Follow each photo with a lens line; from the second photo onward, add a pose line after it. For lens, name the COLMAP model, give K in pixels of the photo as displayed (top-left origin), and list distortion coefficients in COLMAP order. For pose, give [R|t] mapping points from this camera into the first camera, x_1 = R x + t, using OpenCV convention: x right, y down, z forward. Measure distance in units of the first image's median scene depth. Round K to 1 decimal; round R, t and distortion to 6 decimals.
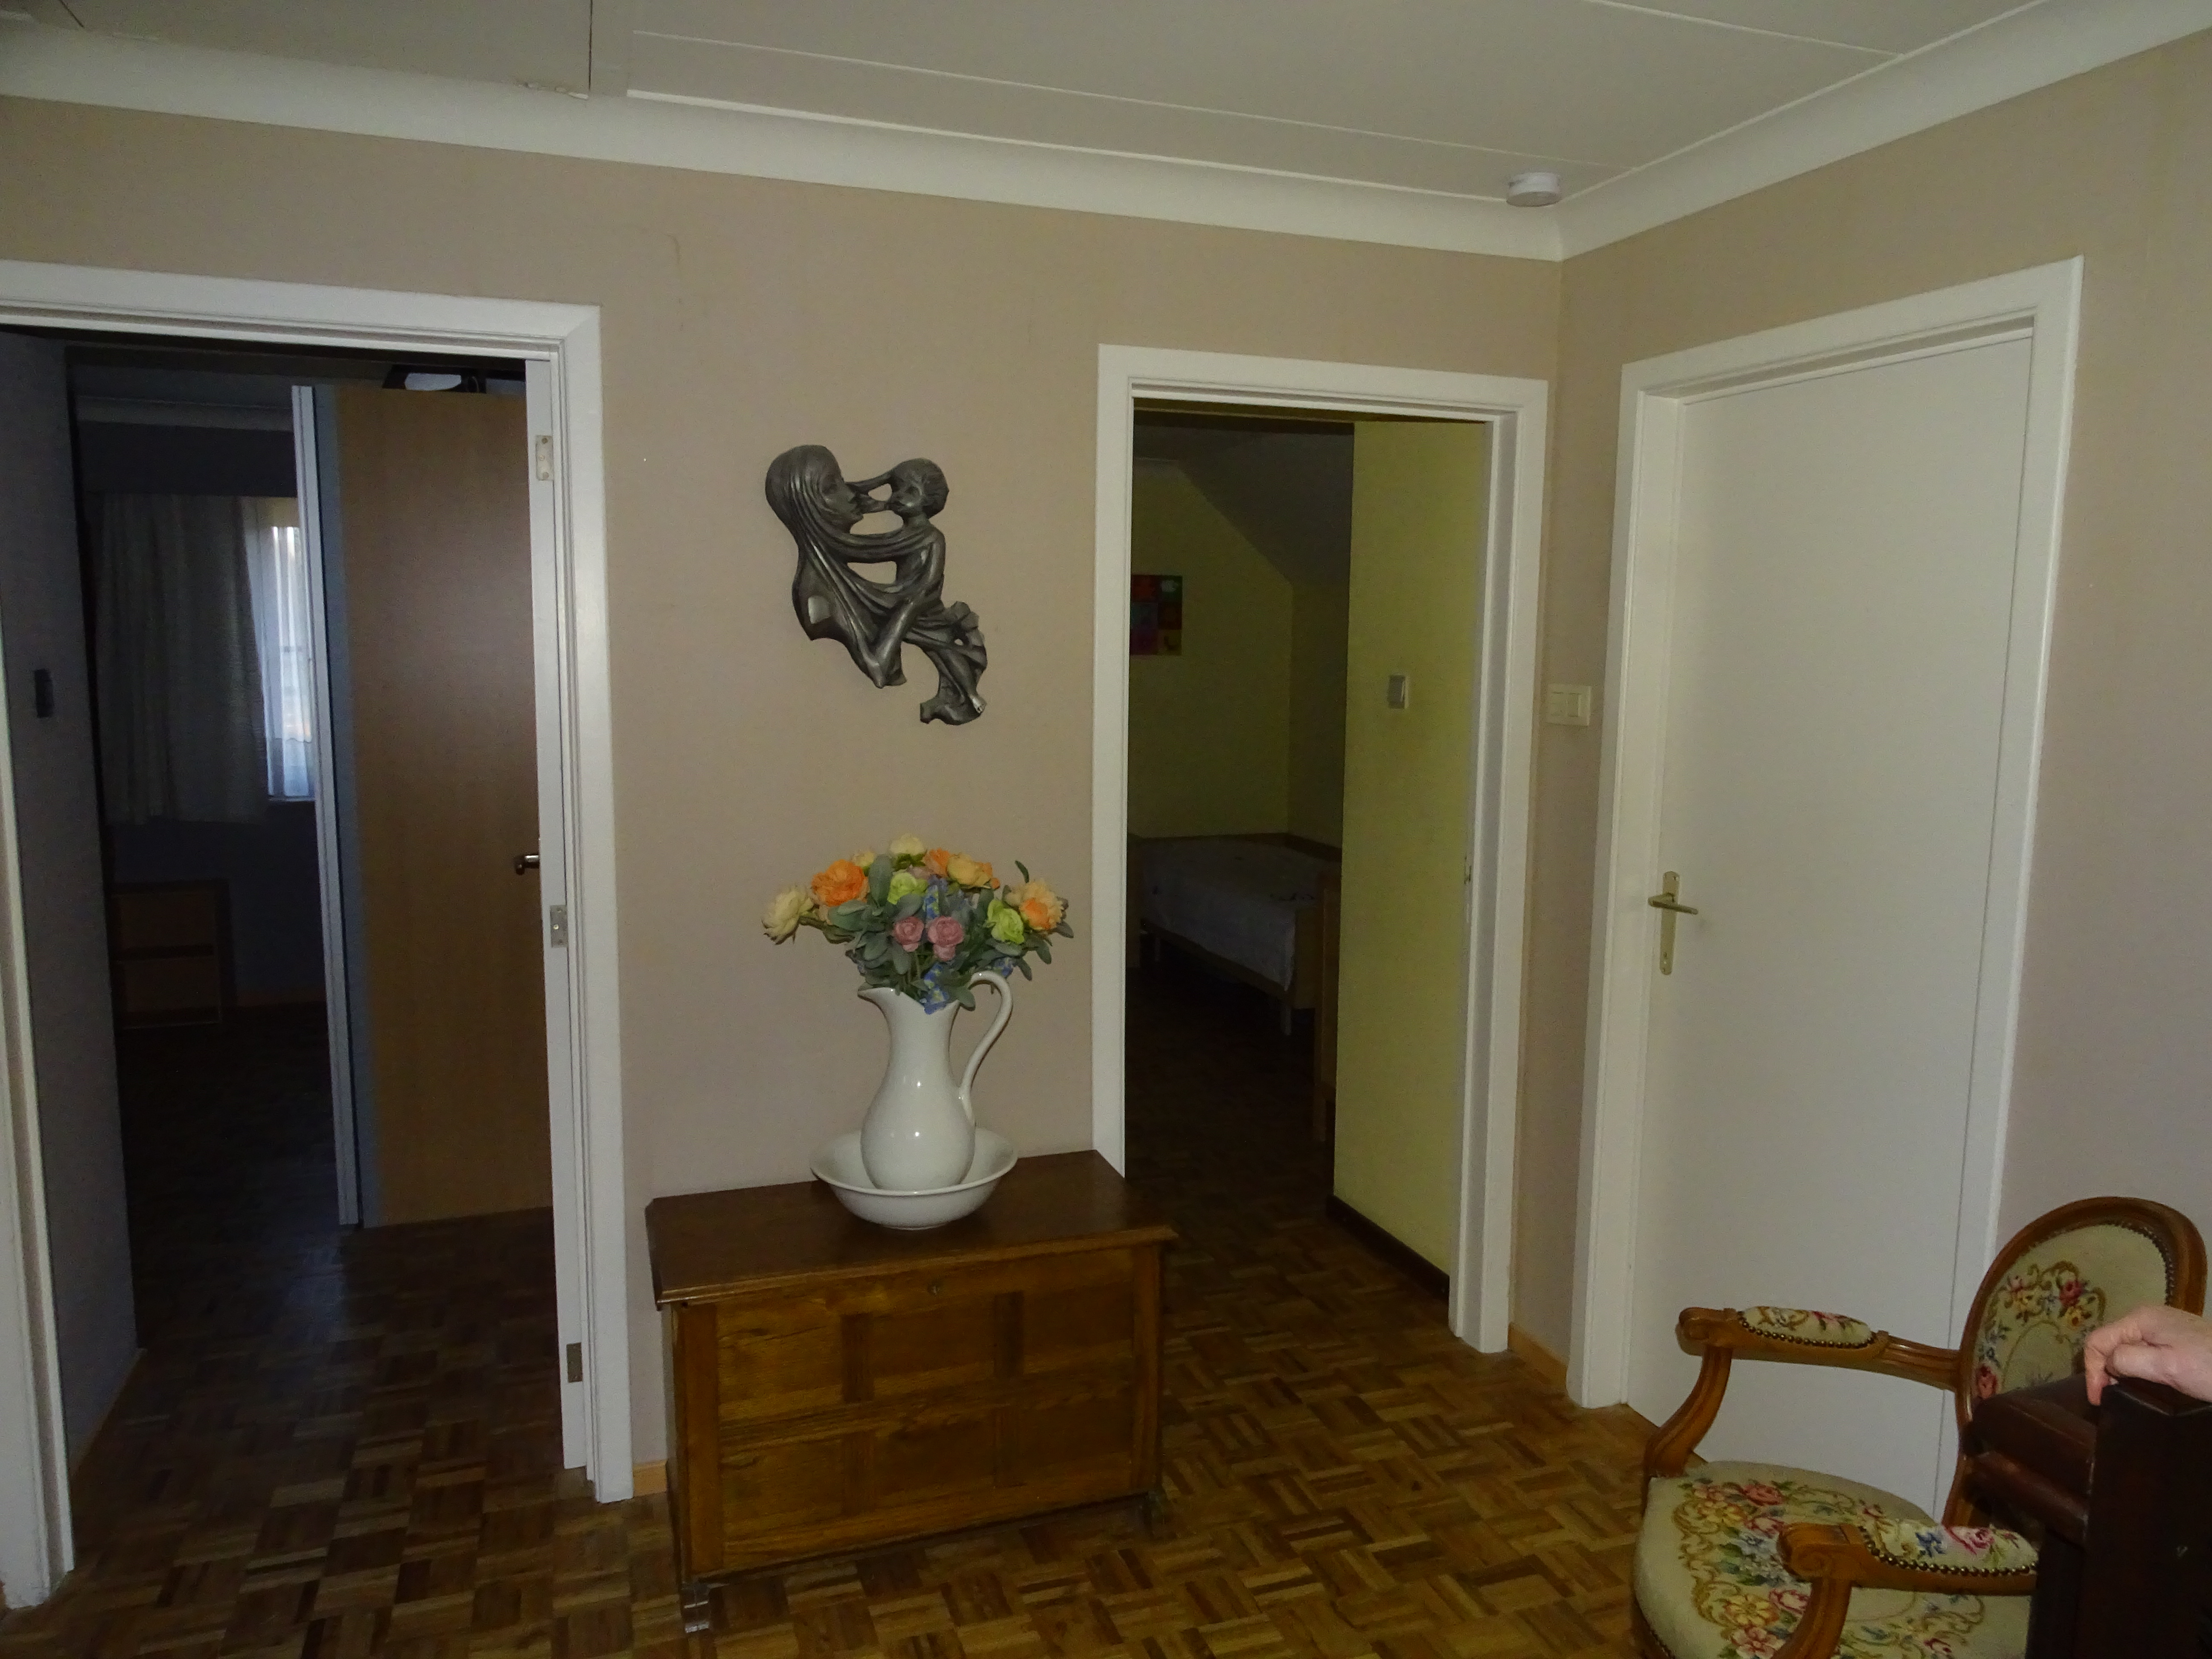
lens RADIAL K [[1620.1, 0, 1106.0], [0, 1620.1, 829.5], [0, 0, 1]] dist [0.005632, 0.000884]
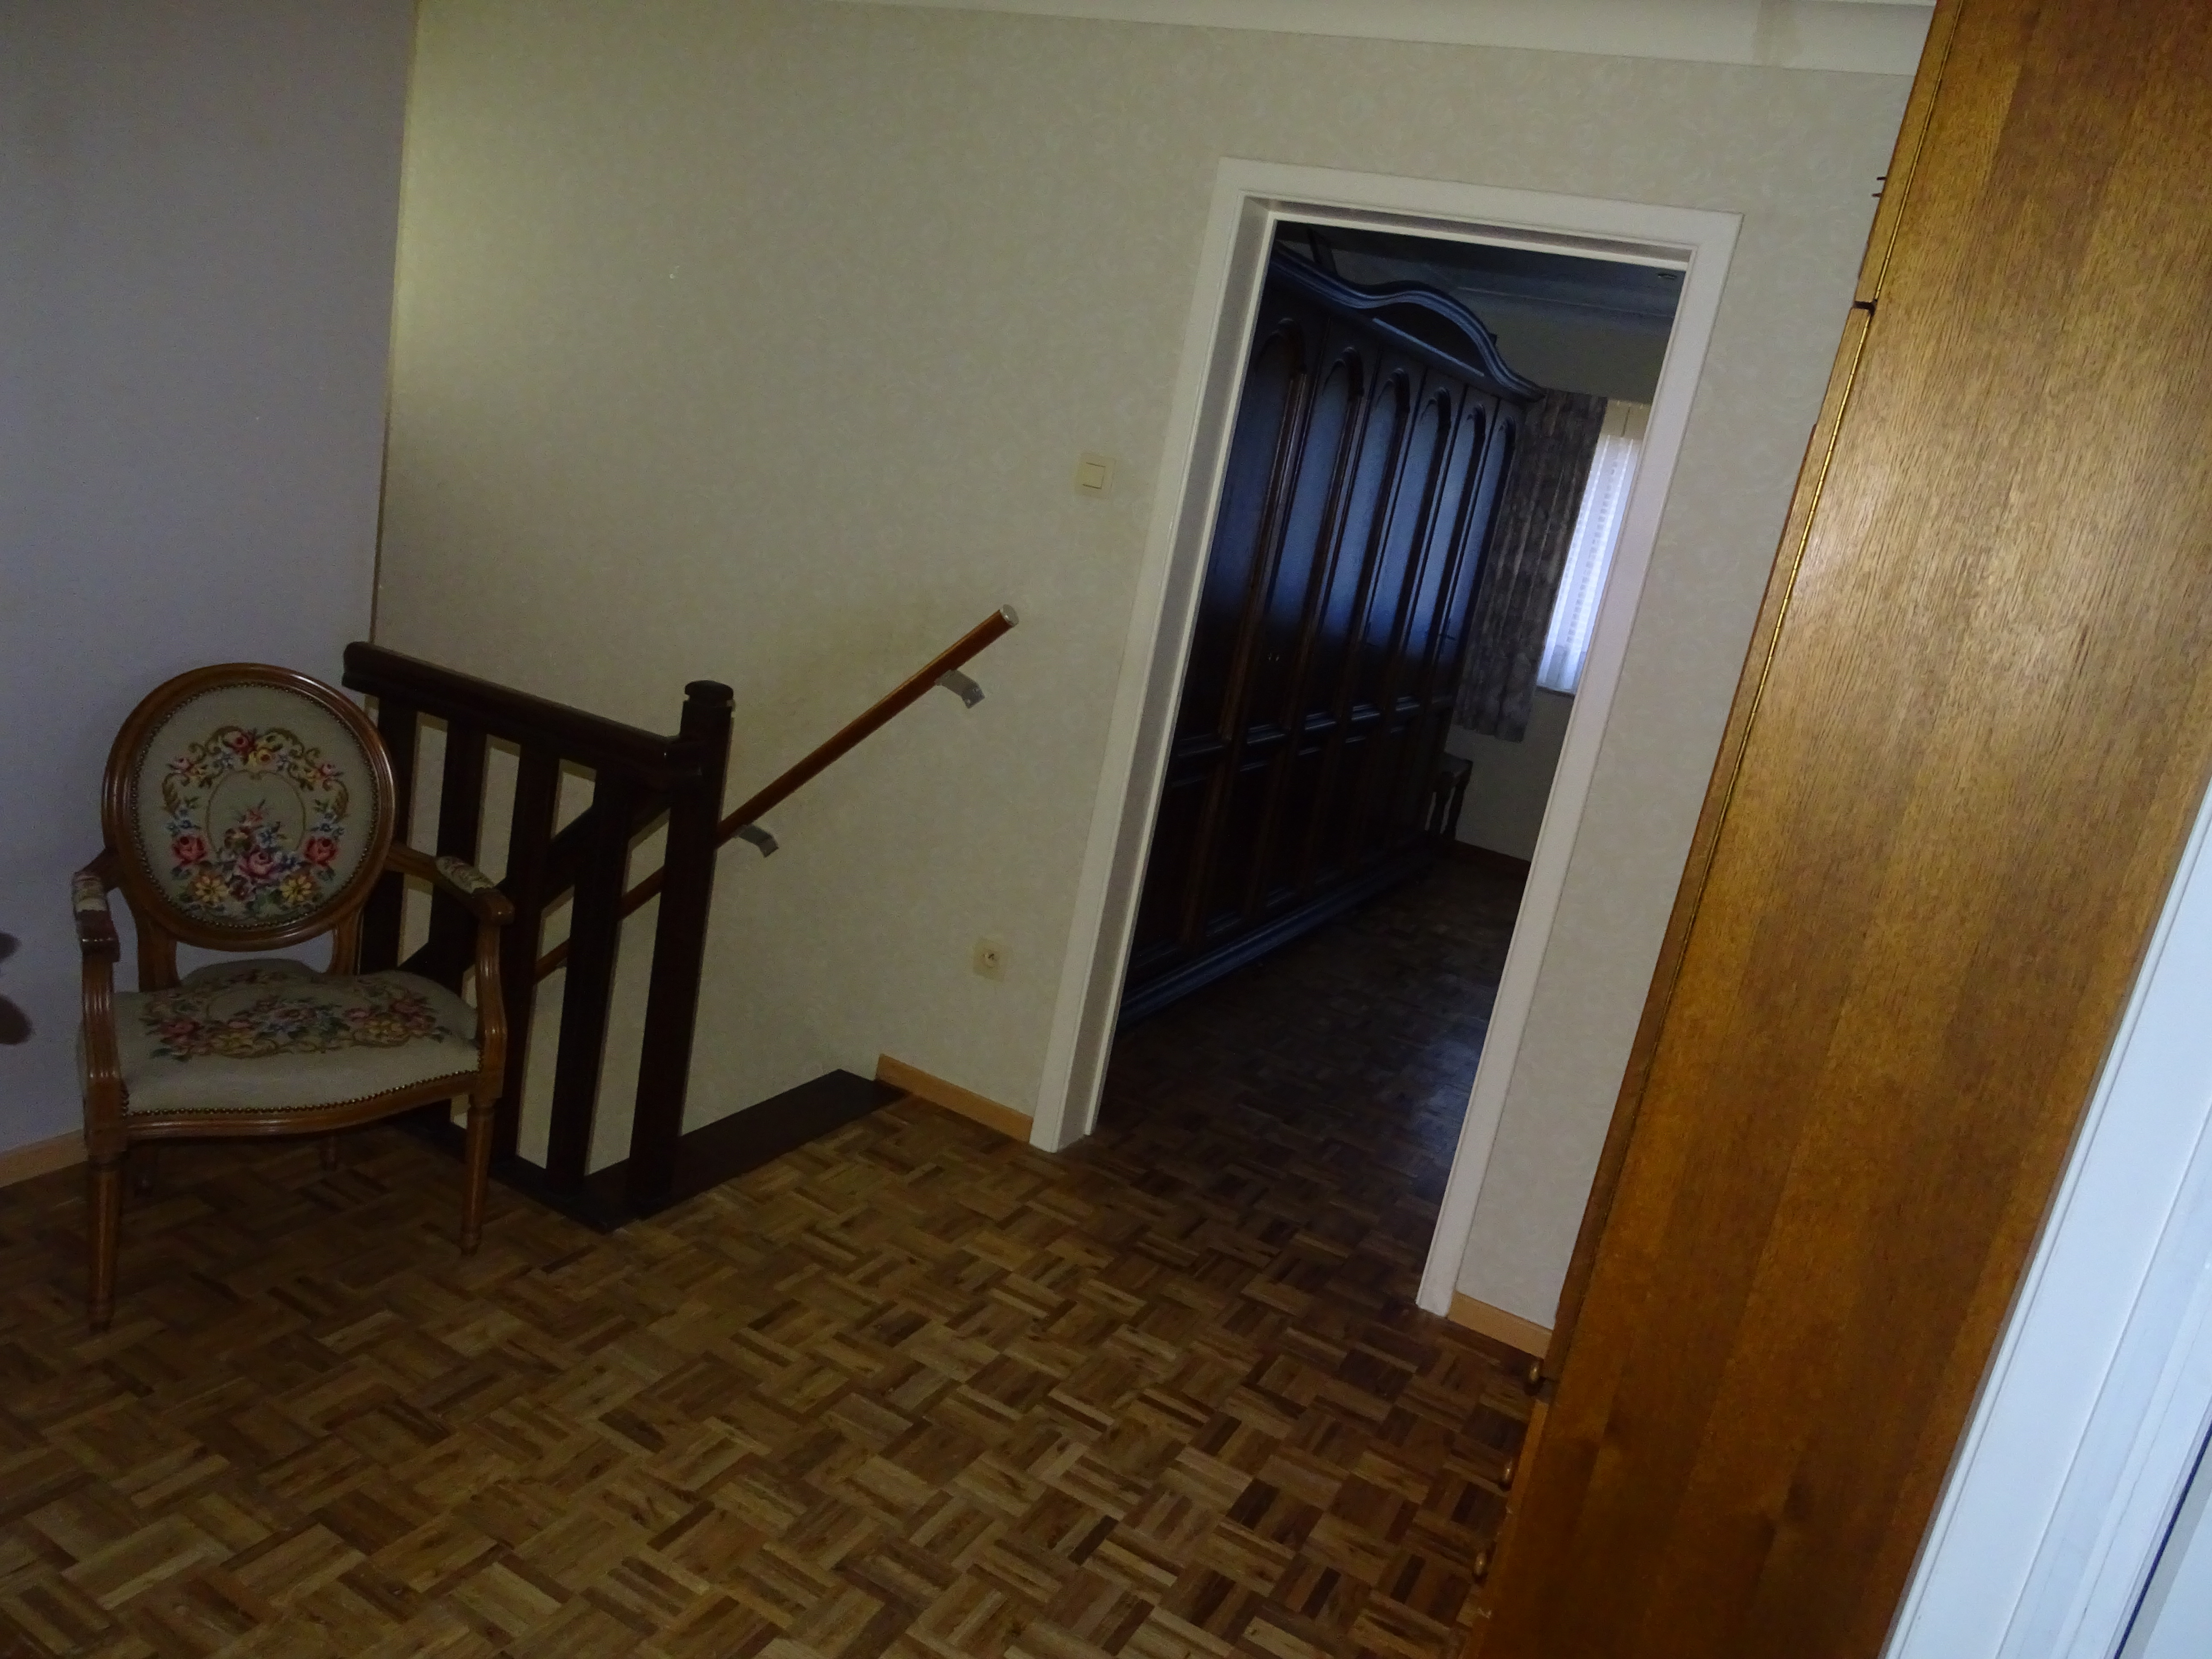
lens RADIAL K [[1620.1, 0, 1106.0], [0, 1620.1, 829.5], [0, 0, 1]] dist [0.005632, 0.000884]
pose [[-0.686942, -0.317449, 0.653710, -0.831725], [-0.085299, 0.928548, 0.361278, -0.206347], [-0.721688, 0.192416, -0.664938, 1.417132]]
